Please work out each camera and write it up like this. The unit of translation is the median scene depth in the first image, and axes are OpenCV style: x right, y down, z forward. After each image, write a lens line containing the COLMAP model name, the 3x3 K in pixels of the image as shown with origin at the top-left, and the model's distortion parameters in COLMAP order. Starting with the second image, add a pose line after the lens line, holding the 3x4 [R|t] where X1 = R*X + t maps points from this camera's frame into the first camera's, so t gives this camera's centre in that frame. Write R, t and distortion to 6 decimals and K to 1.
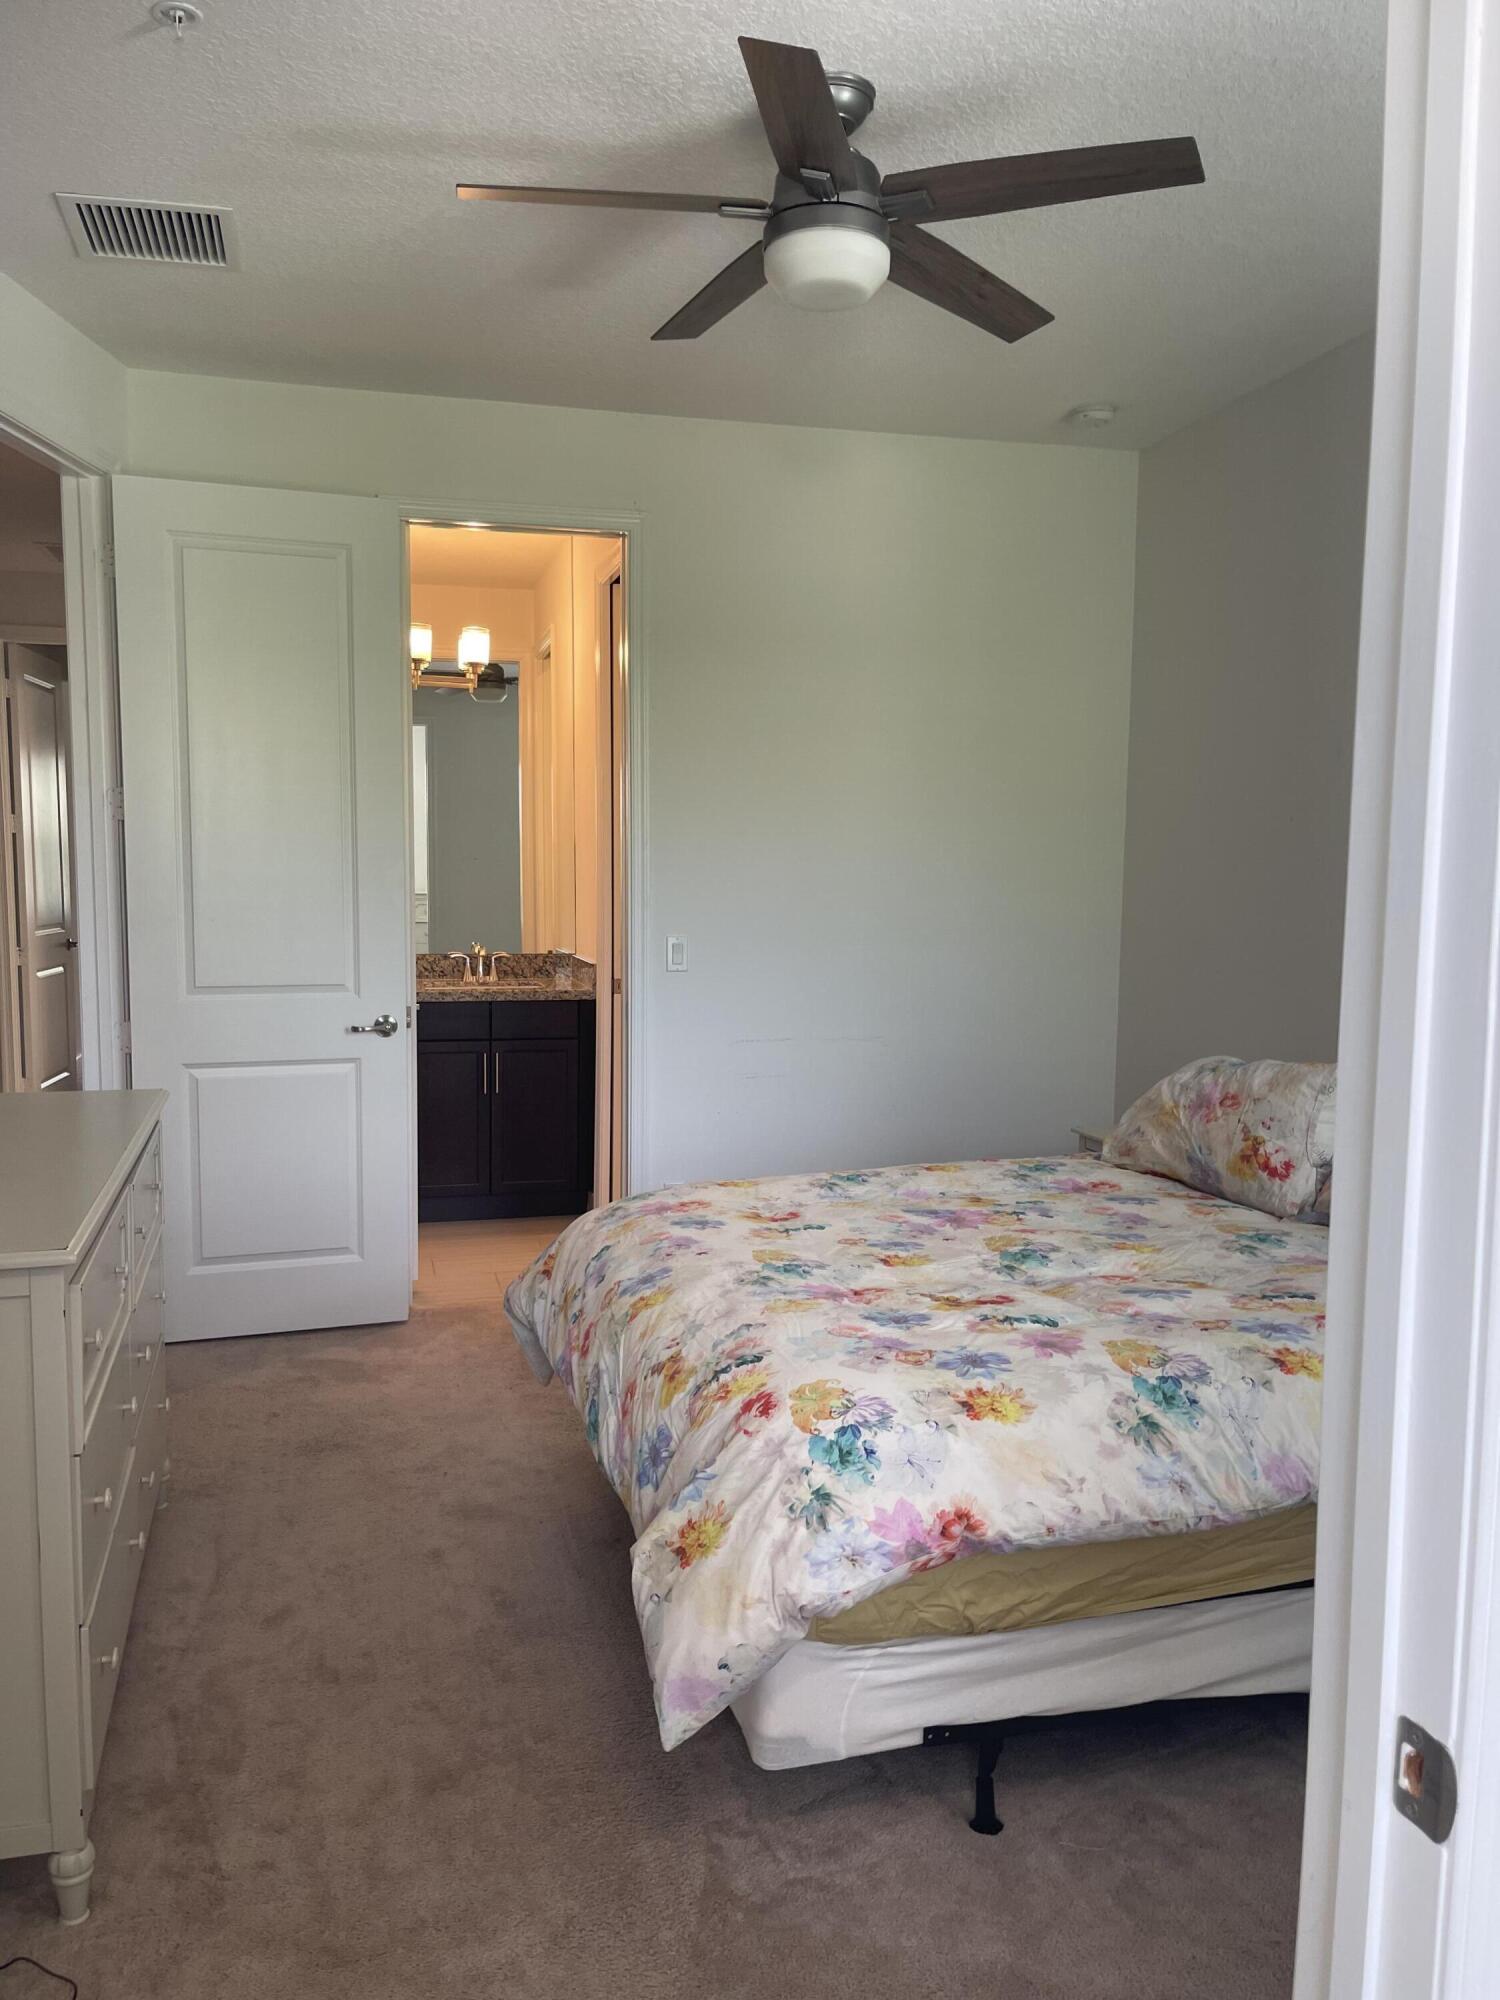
lens RADIAL K [[1513.1, 0, 747.1], [0, 1513.1, 1003.5], [0, 0, 1]] dist [0.038762, -0.018958]
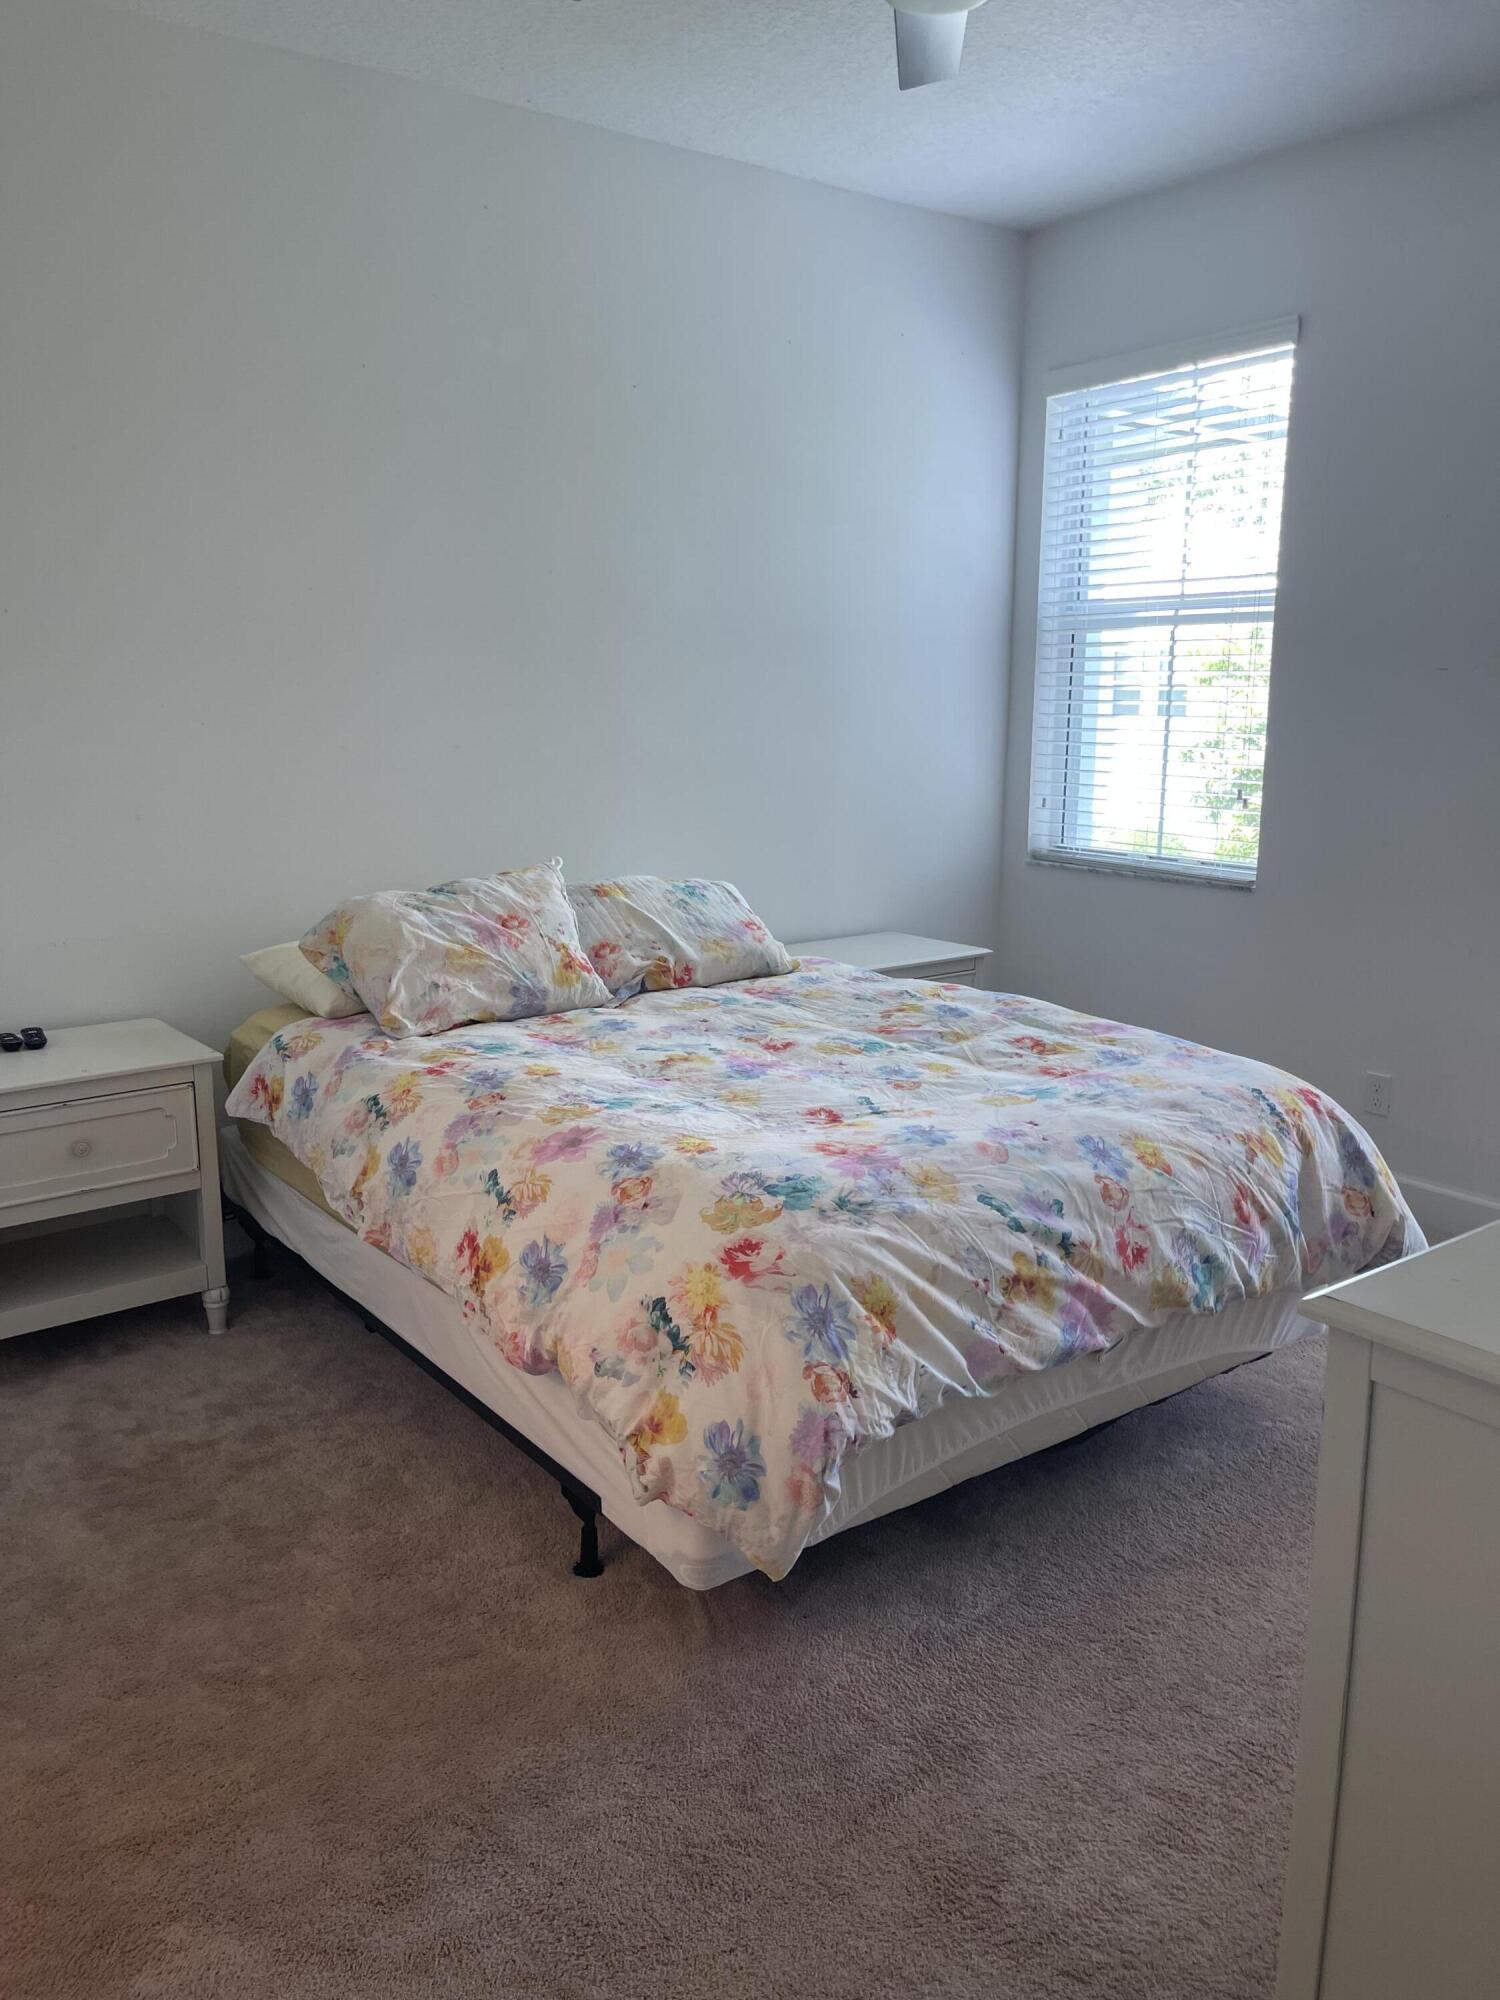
lens RADIAL K [[1513.1, 0, 746.5], [0, 1513.1, 999.0], [0, 0, 1]] dist [0.038762, -0.018958]
pose [[-0.351885, -0.205155, 0.913285, -0.666733], [0.080203, 0.965490, 0.247783, -0.122842], [-0.932601, 0.160439, -0.323287, 1.233062]]
